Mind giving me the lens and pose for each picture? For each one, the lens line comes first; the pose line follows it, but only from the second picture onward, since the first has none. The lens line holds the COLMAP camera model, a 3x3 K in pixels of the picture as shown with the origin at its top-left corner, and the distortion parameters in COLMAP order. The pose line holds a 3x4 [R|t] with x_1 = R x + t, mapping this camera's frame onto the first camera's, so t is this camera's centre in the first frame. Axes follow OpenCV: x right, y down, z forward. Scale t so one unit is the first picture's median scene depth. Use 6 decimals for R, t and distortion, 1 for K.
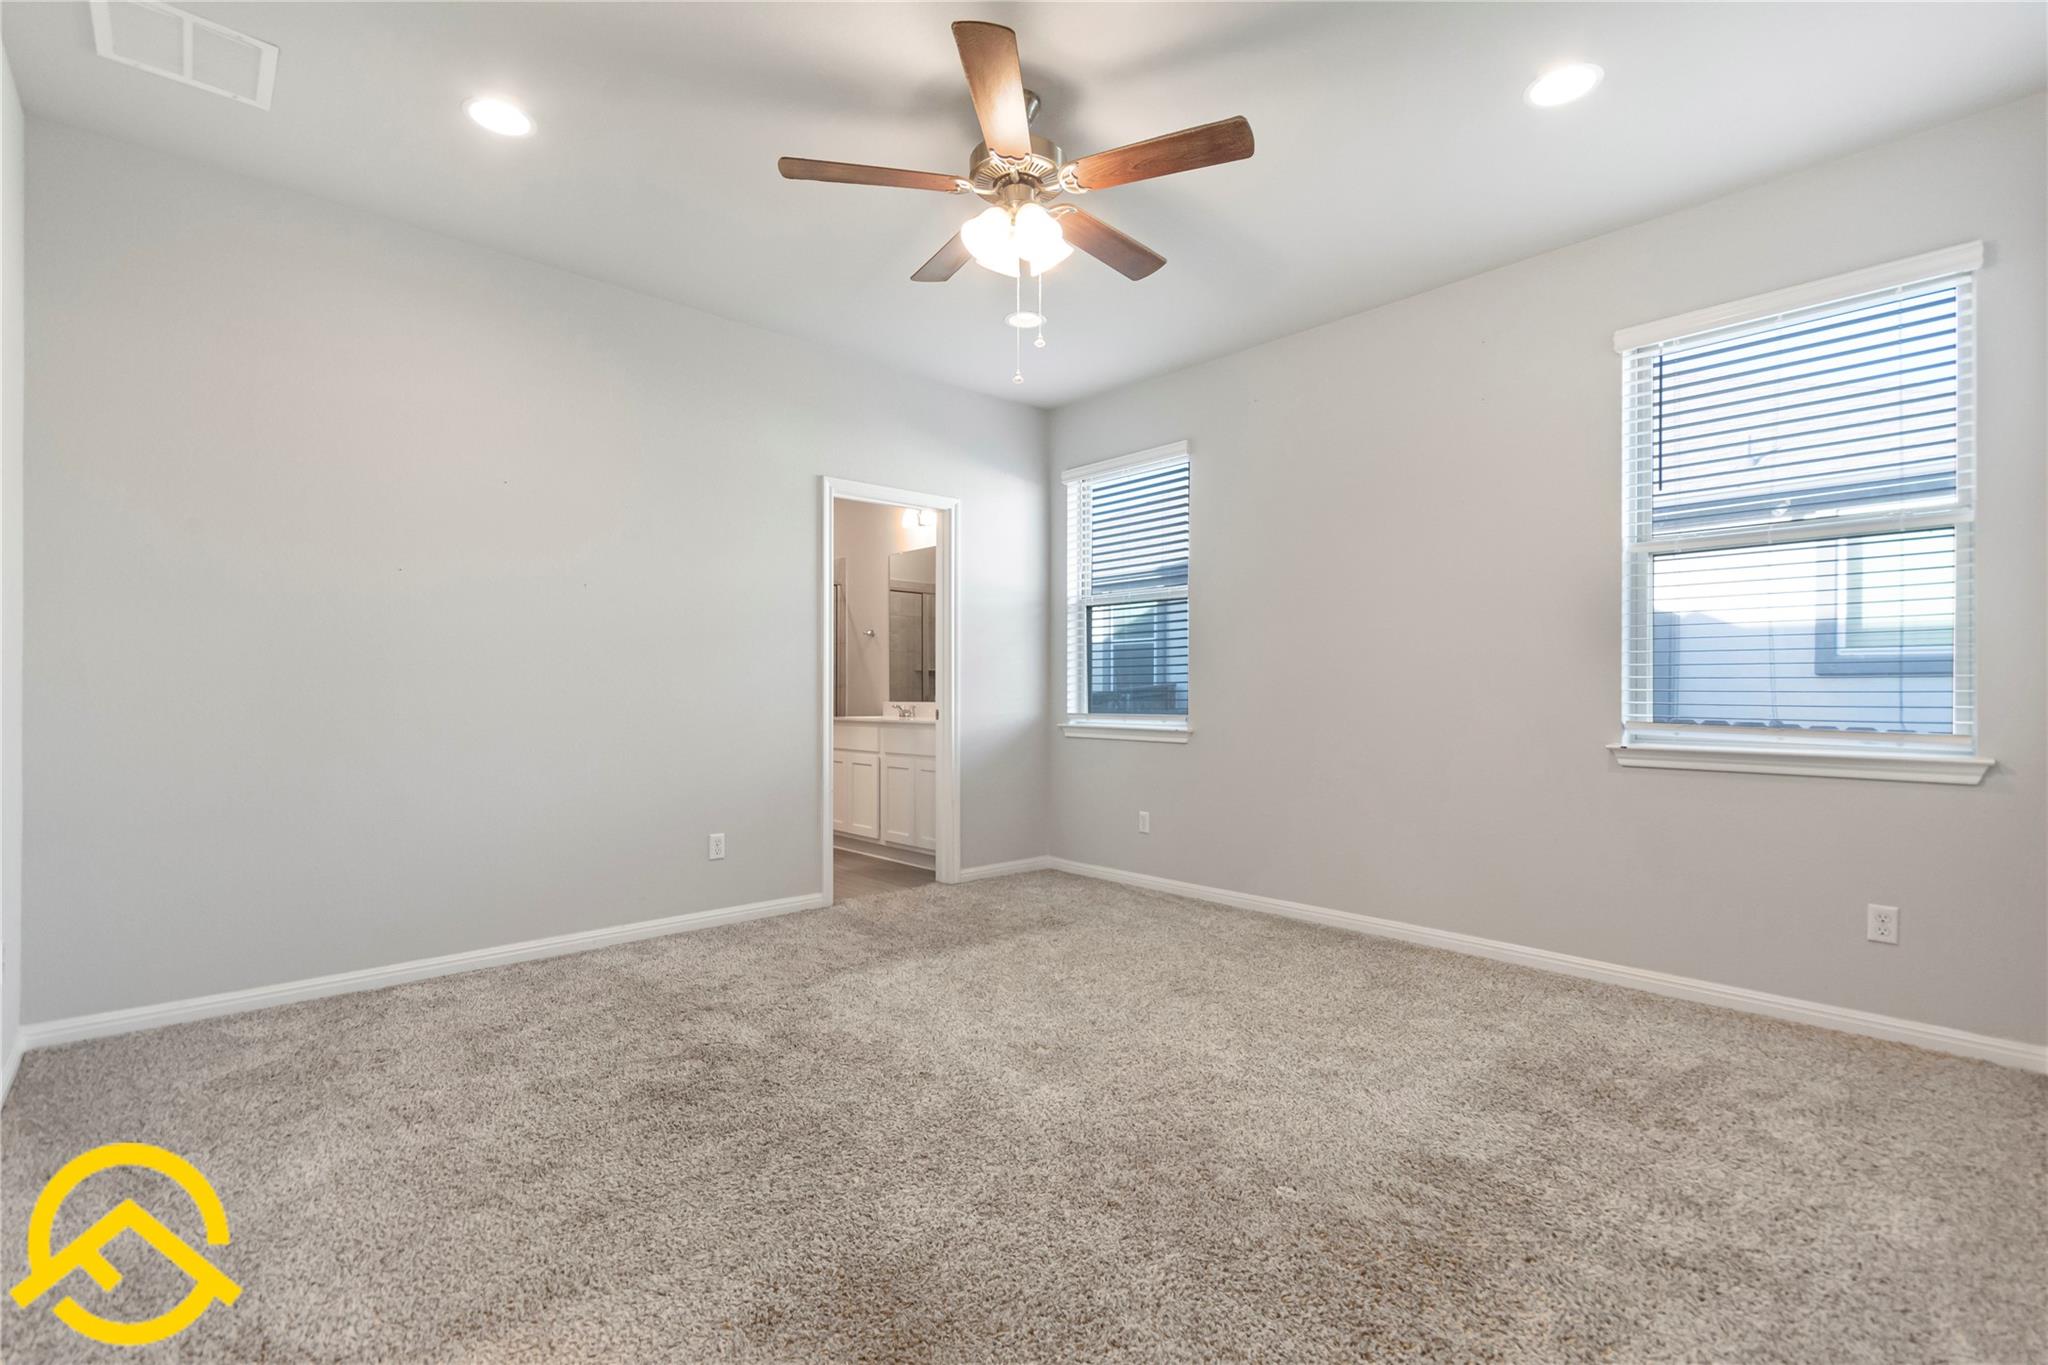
lens RADIAL K [[918.3, 0, 1035.7], [0, 918.3, 680.5], [0, 0, 1]] dist [0.003172, 0.000295]
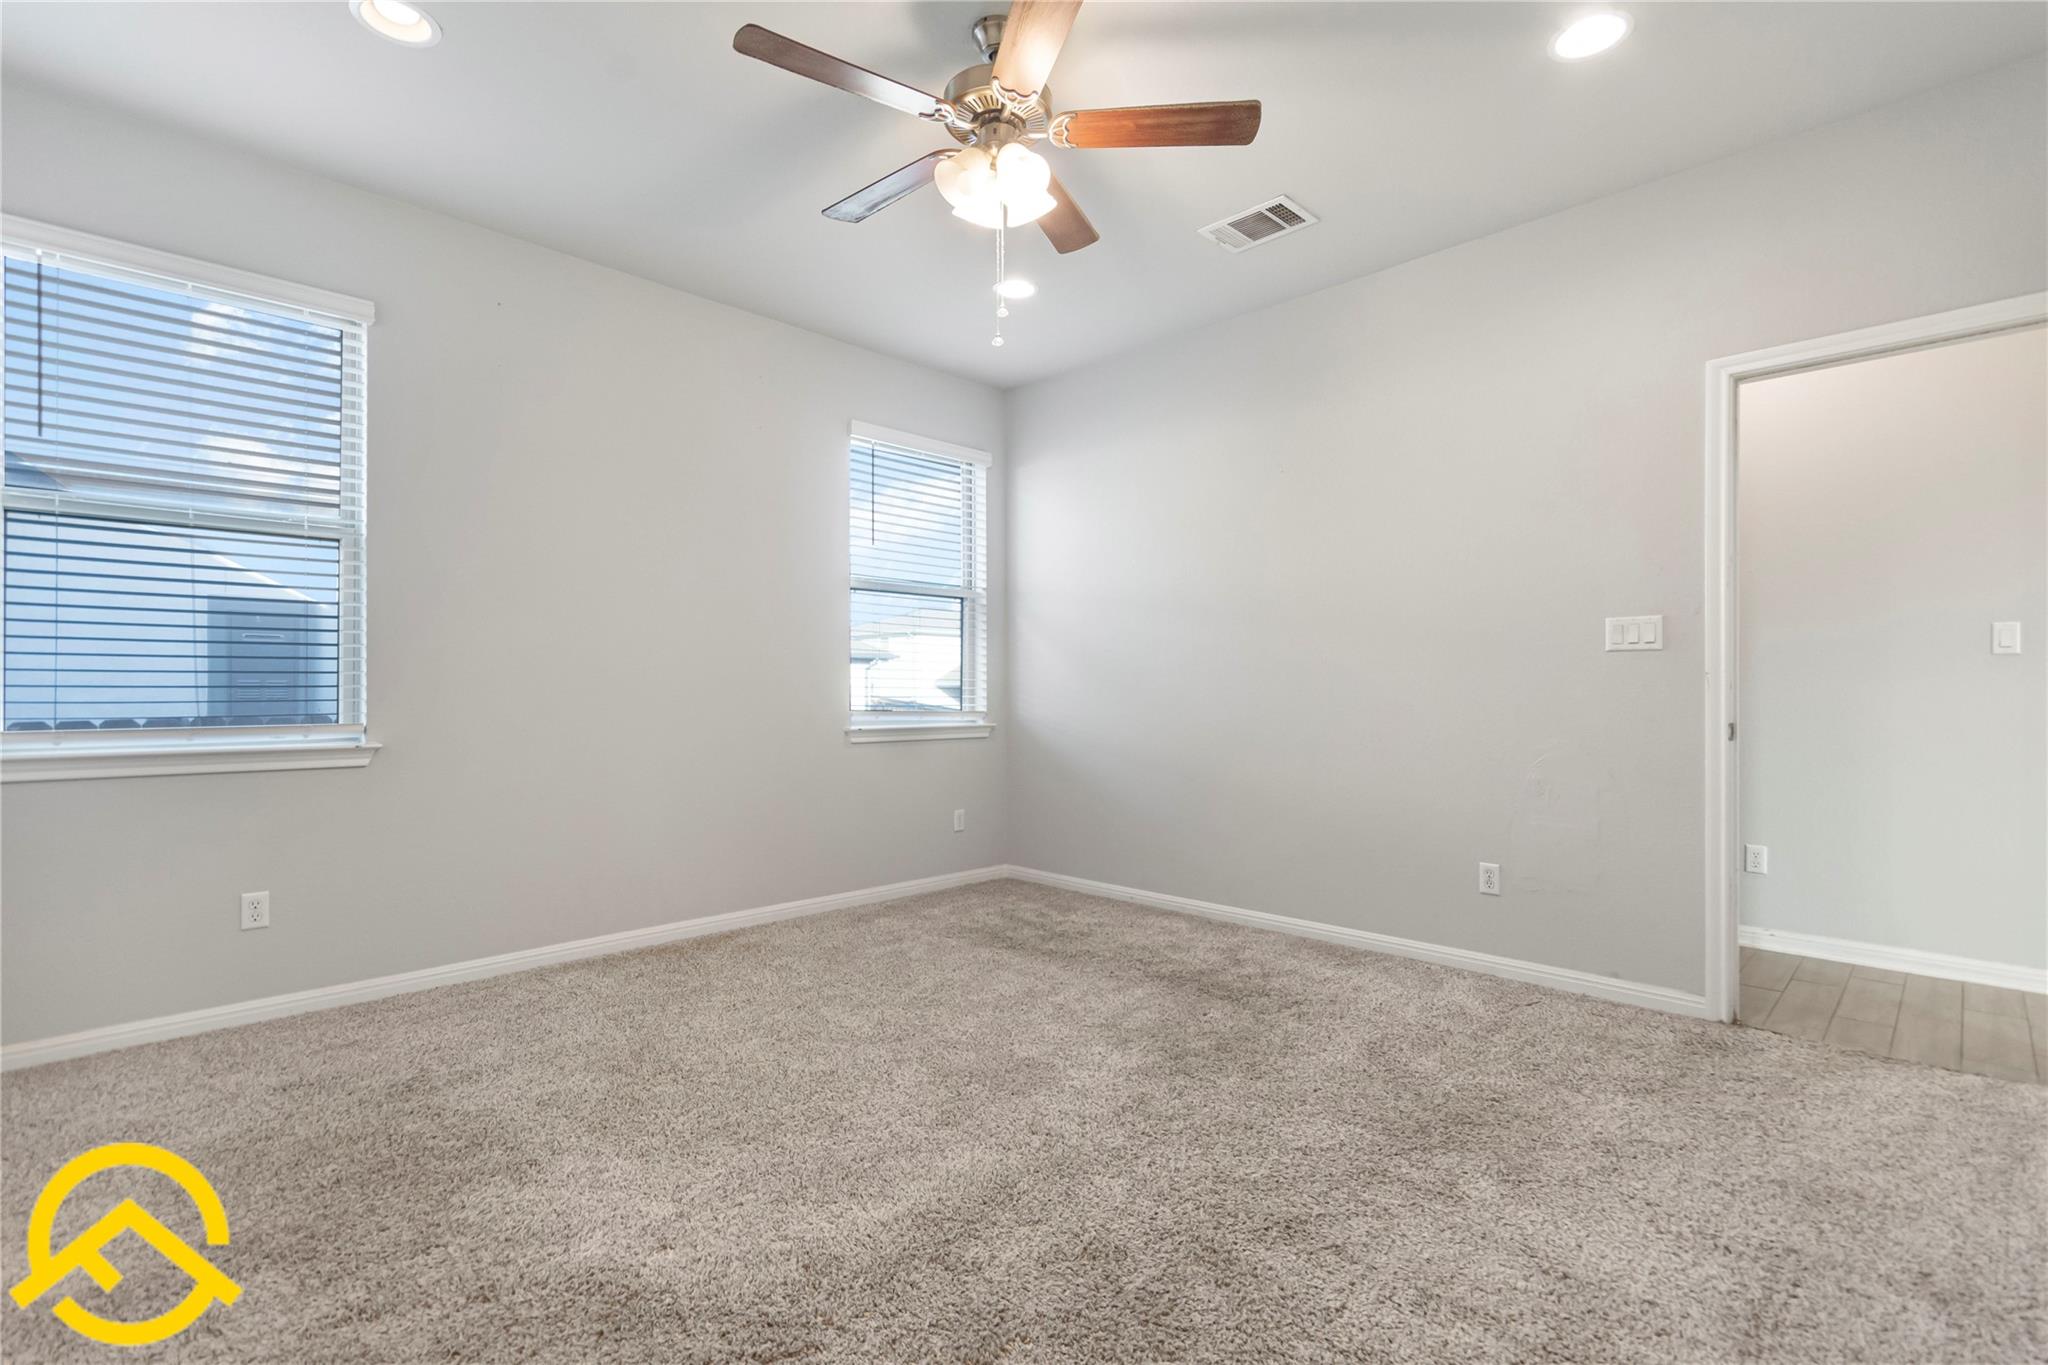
lens RADIAL K [[918.3, 0, 1035.7], [0, 918.3, 680.5], [0, 0, 1]] dist [0.003172, 0.000295]
pose [[-0.022483, 0.006686, 0.999725, -0.707789], [-0.012466, 0.999898, -0.006967, 0.007590], [-0.999669, -0.012619, -0.022398, 0.758764]]
